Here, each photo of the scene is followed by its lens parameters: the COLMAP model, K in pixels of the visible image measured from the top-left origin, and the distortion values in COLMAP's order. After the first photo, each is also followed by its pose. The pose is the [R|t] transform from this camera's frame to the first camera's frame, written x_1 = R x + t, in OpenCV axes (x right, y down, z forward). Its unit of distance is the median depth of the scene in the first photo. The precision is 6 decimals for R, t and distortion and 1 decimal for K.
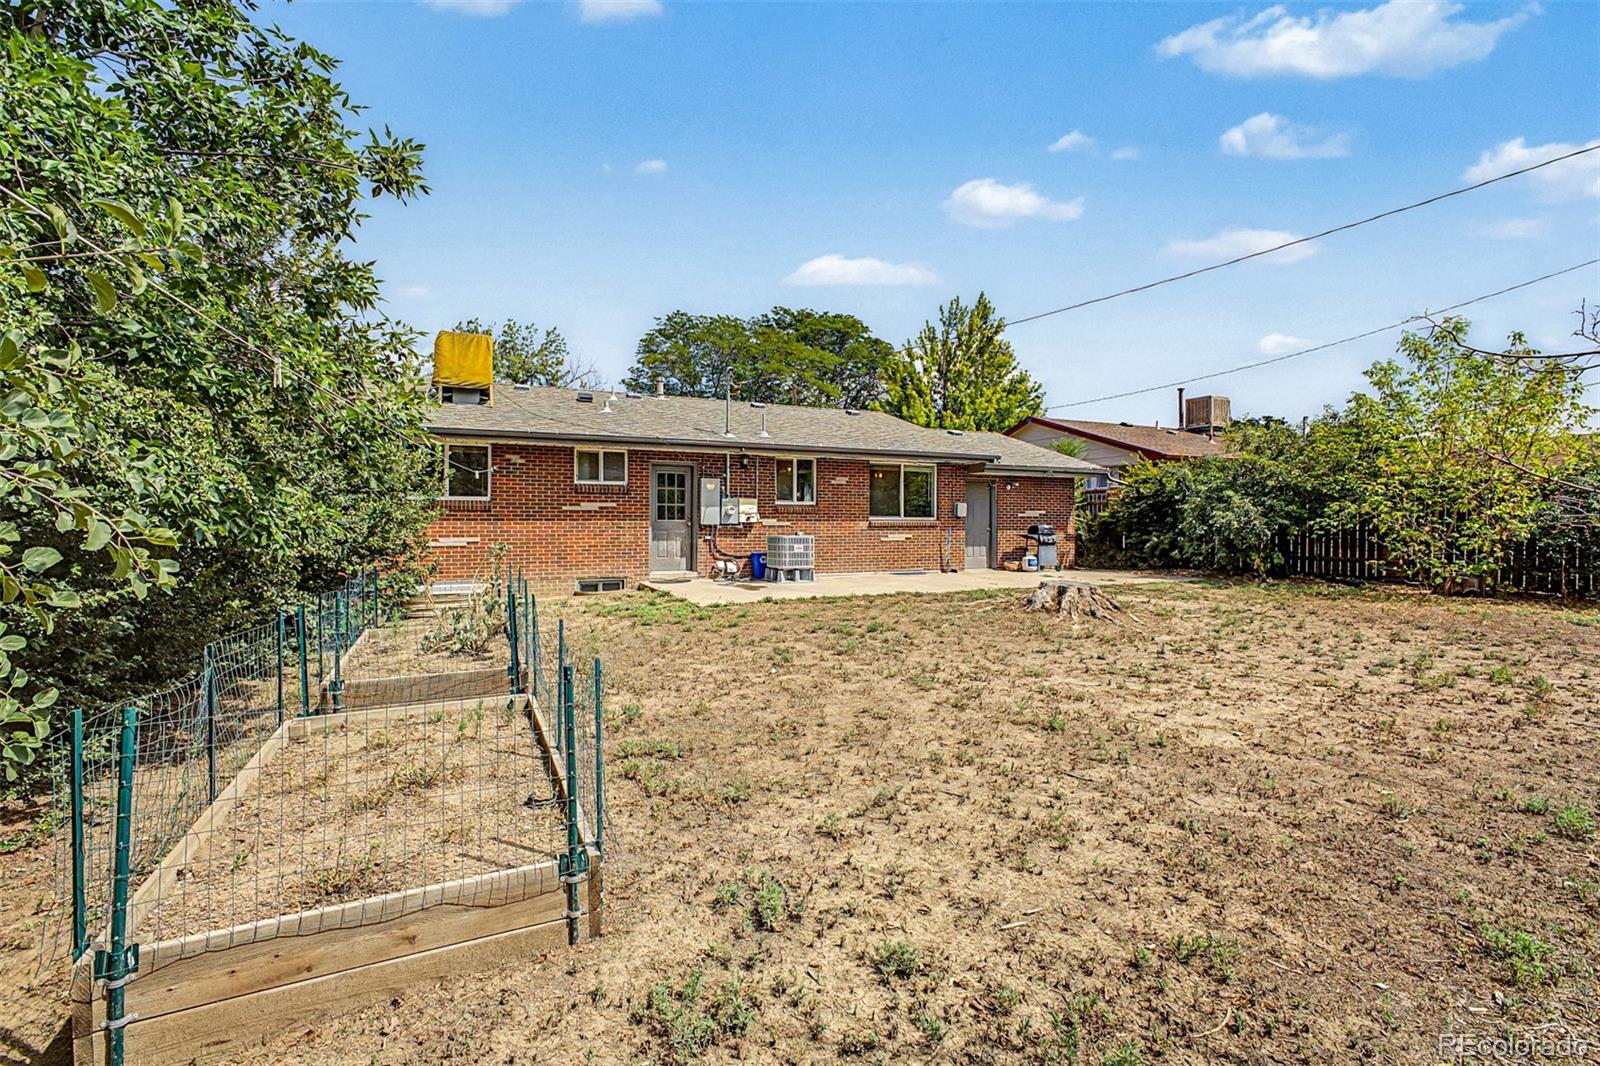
lens RADIAL K [[724.4, 0, 806.5], [0, 724.4, 529.3], [0, 0, 1]] dist [0.002020, -0.000372]
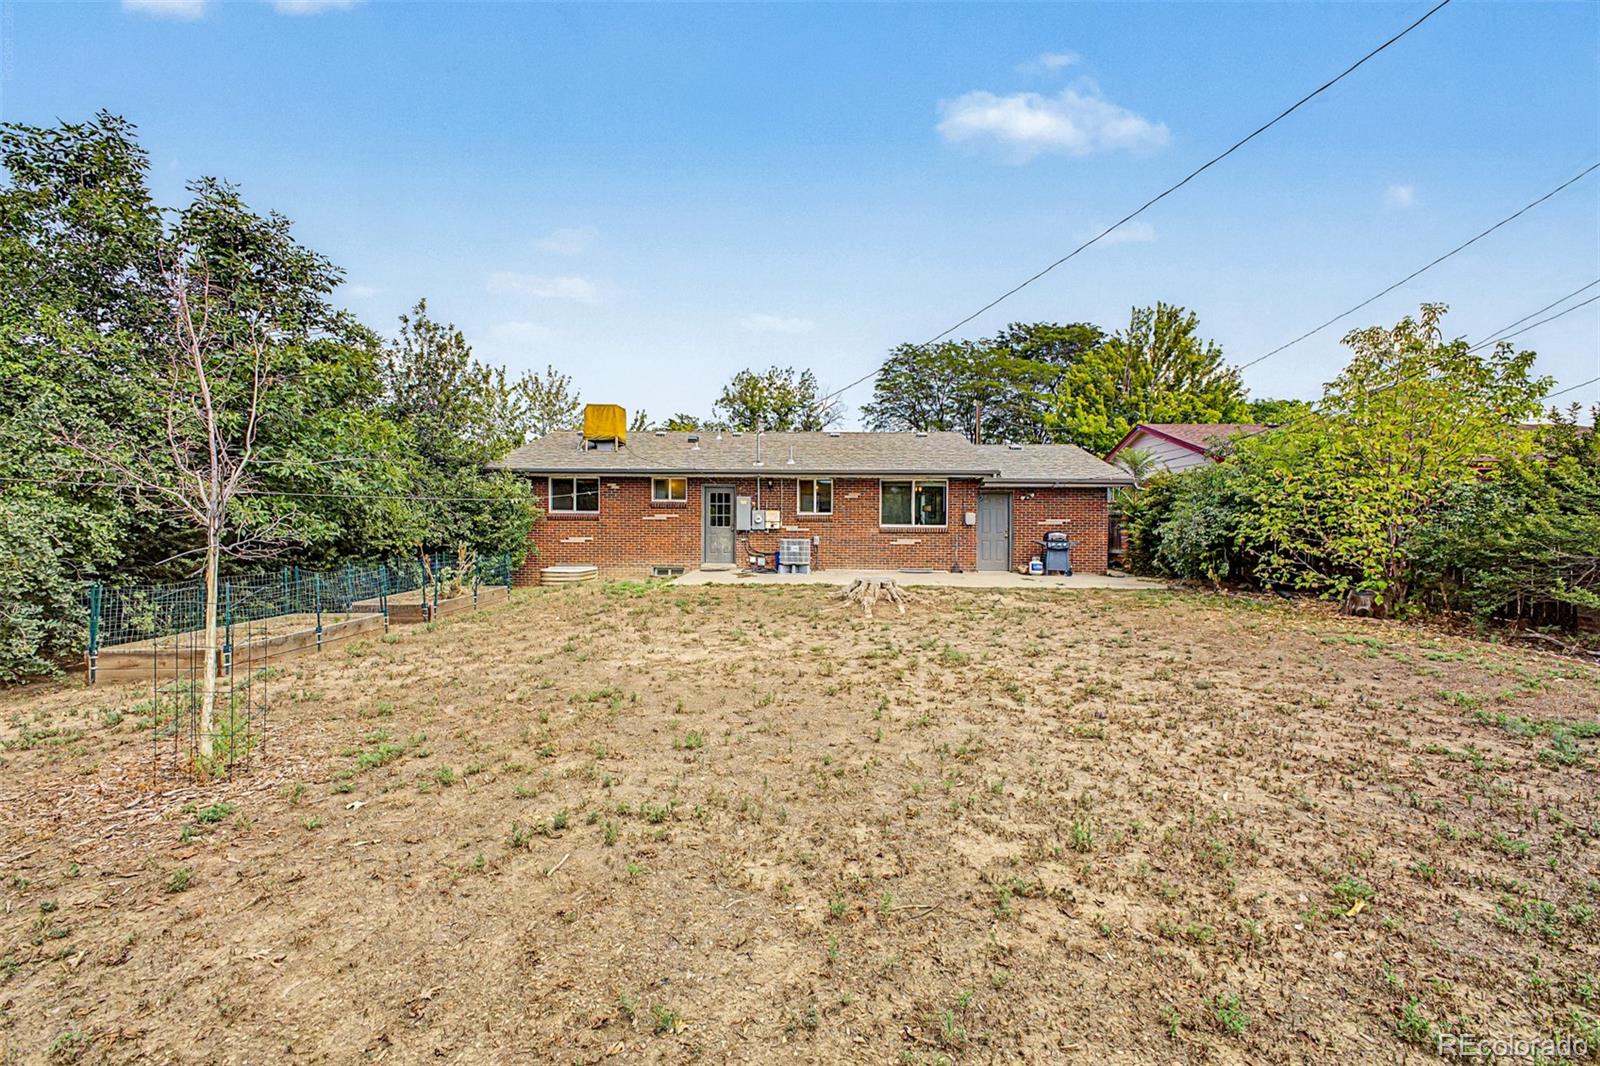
lens RADIAL K [[657.5, 0, 807.0], [0, 657.5, 540.7], [0, 0, 1]] dist [0.019976, -0.001711]
pose [[0.893515, 0.018069, -0.448669, 0.524992], [-0.009725, 0.999734, 0.020895, -0.013034], [0.448928, -0.014306, 0.893454, -0.060461]]
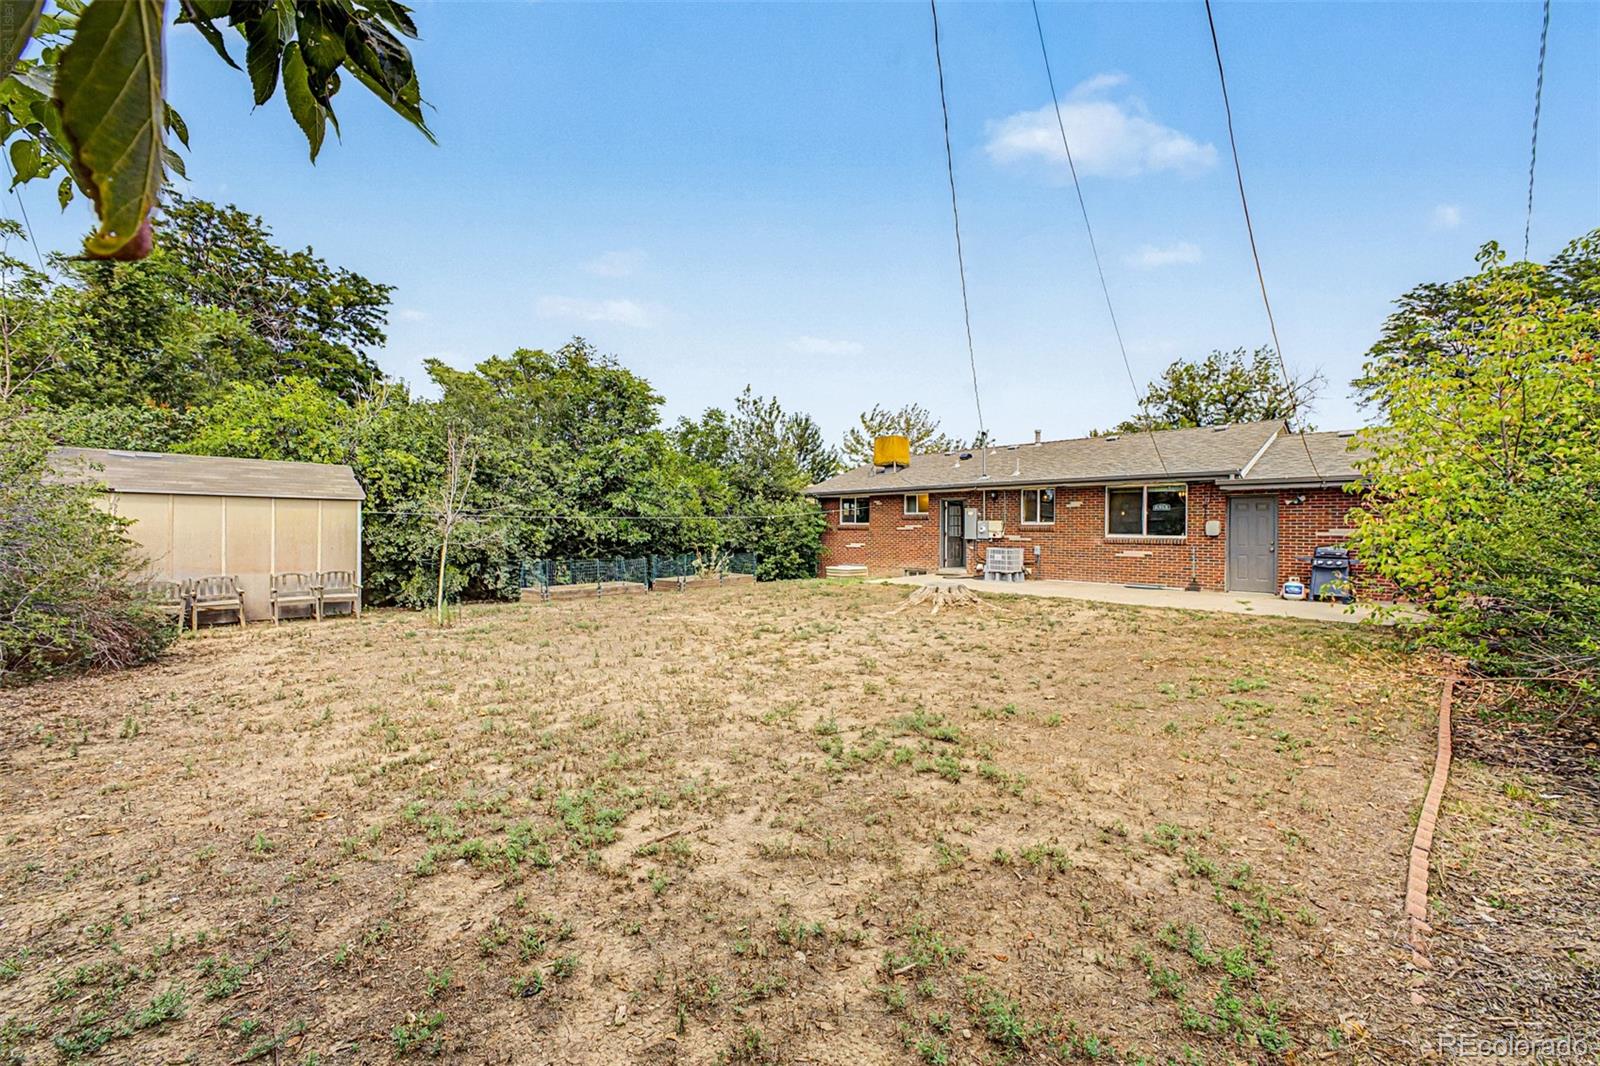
lens RADIAL K [[657.5, 0, 784.5], [0, 657.5, 527.3], [0, 0, 1]] dist [0.019976, -0.001711]
pose [[0.303235, -0.000172, -0.952916, 1.026365], [-0.013953, 0.999892, -0.004621, -0.018414], [0.952814, 0.014698, 0.303200, 0.215052]]
